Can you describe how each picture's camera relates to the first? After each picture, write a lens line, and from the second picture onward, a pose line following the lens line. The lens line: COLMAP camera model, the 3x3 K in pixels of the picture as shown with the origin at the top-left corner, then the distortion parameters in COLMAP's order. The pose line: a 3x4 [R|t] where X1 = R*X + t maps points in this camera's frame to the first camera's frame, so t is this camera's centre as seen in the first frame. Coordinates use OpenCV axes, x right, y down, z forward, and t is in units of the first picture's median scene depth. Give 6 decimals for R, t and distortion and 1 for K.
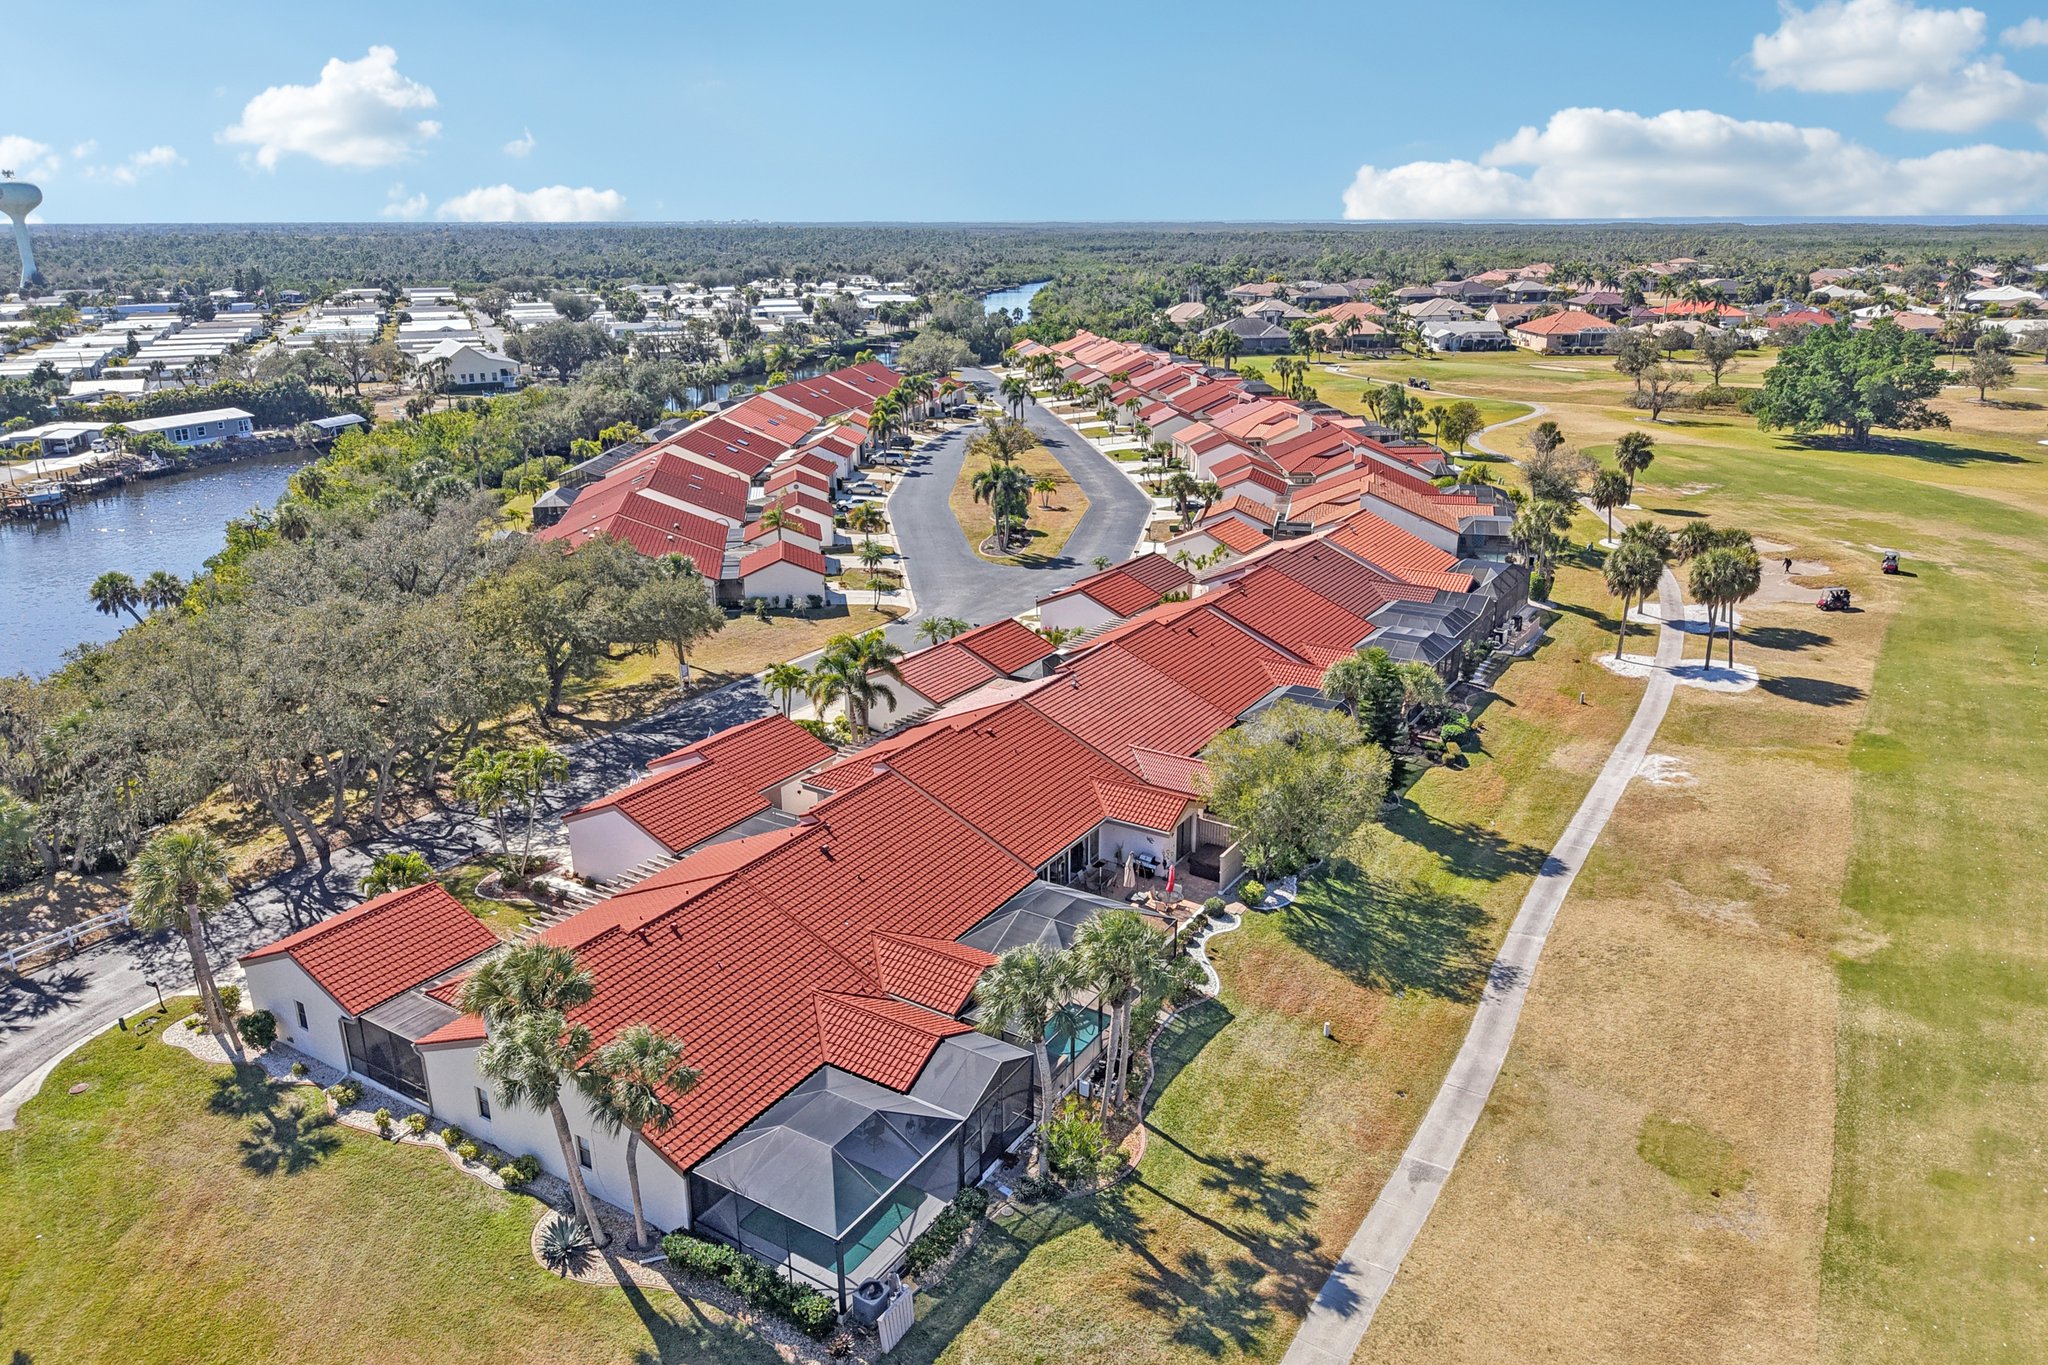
lens RADIAL K [[1391.3, 0, 1024.0], [0, 1391.3, 682.5], [0, 0, 1]] dist [0.002357, 0.001546]
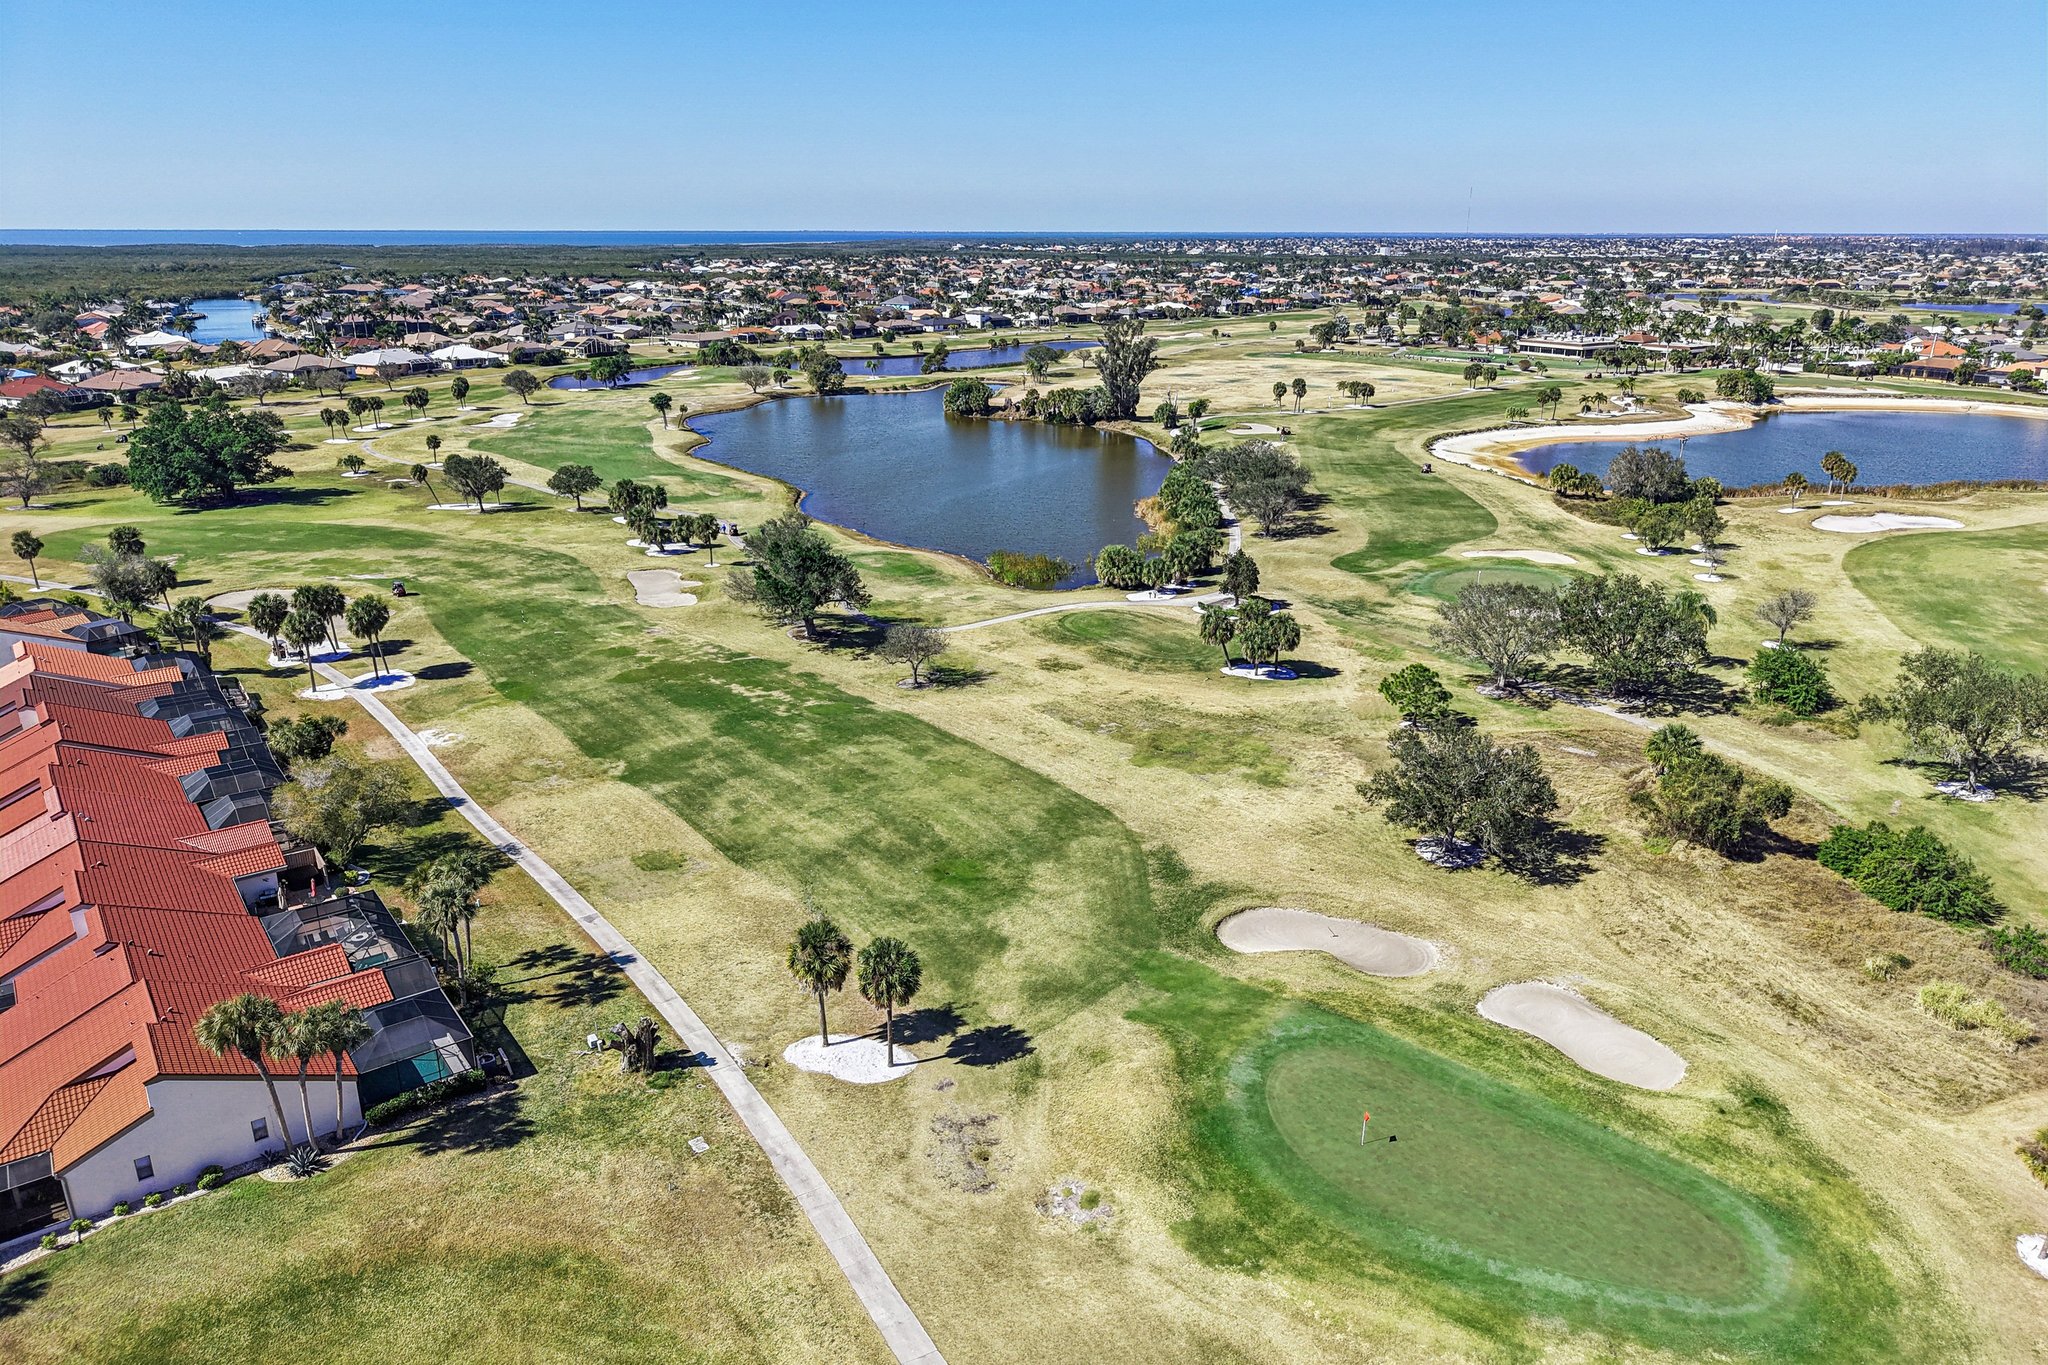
lens RADIAL K [[1391.3, 0, 1024.0], [0, 1391.3, 682.5], [0, 0, 1]] dist [0.002357, 0.001546]
pose [[0.359124, -0.286454, 0.888242, -0.653051], [0.291420, 0.938564, 0.184858, -0.088963], [-0.886625, 0.192464, 0.420539, -0.265319]]
